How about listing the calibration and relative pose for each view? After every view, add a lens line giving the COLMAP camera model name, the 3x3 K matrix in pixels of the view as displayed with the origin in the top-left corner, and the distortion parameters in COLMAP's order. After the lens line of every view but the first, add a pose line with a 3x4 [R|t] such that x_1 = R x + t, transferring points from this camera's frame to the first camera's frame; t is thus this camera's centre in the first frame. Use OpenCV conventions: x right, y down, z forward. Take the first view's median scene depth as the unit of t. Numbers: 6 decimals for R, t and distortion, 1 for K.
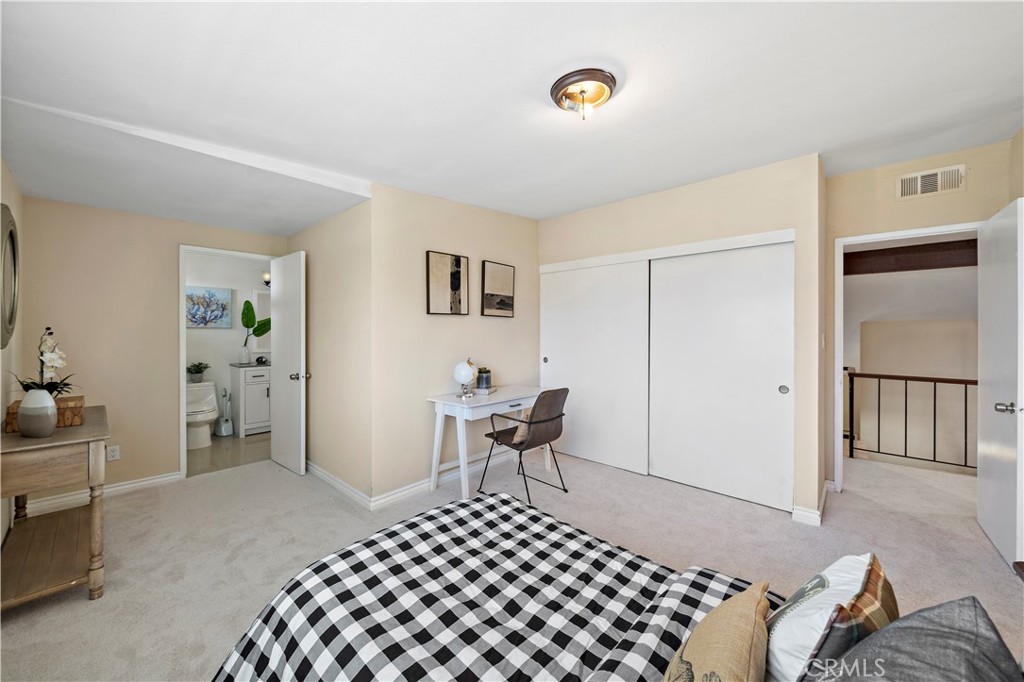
lens RADIAL K [[386.9, 0, 512.3], [0, 386.9, 332.6], [0, 0, 1]] dist [-0.000091, -0.000042]
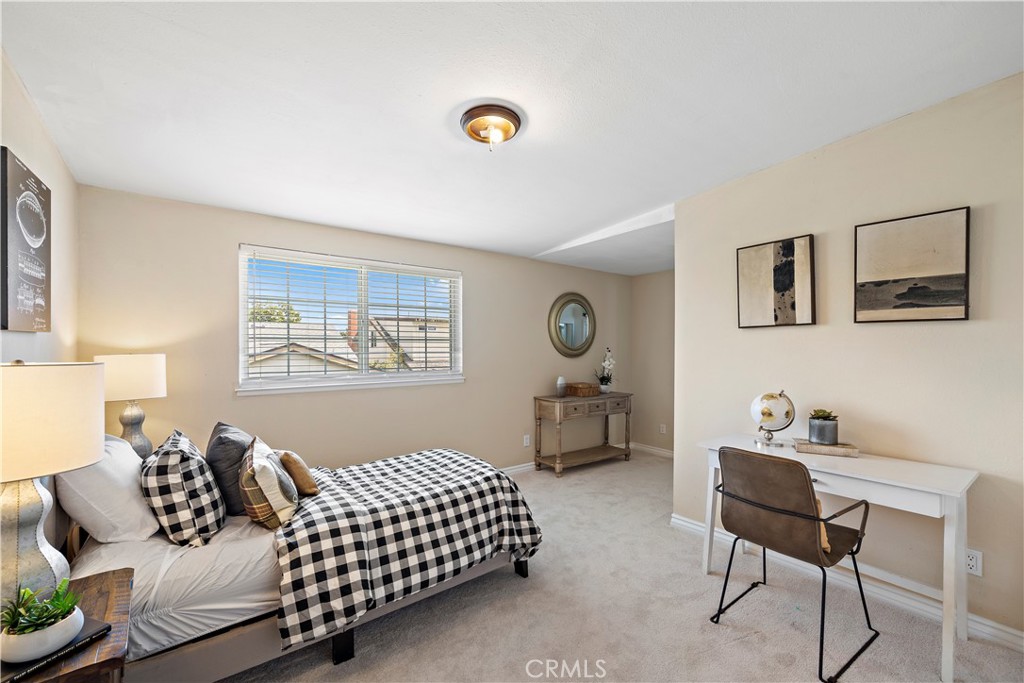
lens RADIAL K [[410.0, 0, 511.5], [0, 410.0, 348.7], [0, 0, 1]] dist [-0.000193, 0.000672]
pose [[-0.161126, 0.000565, -0.986934, 0.651569], [-0.003366, 0.999994, 0.001122, -0.004607], [0.986928, 0.003502, -0.161123, 0.634342]]
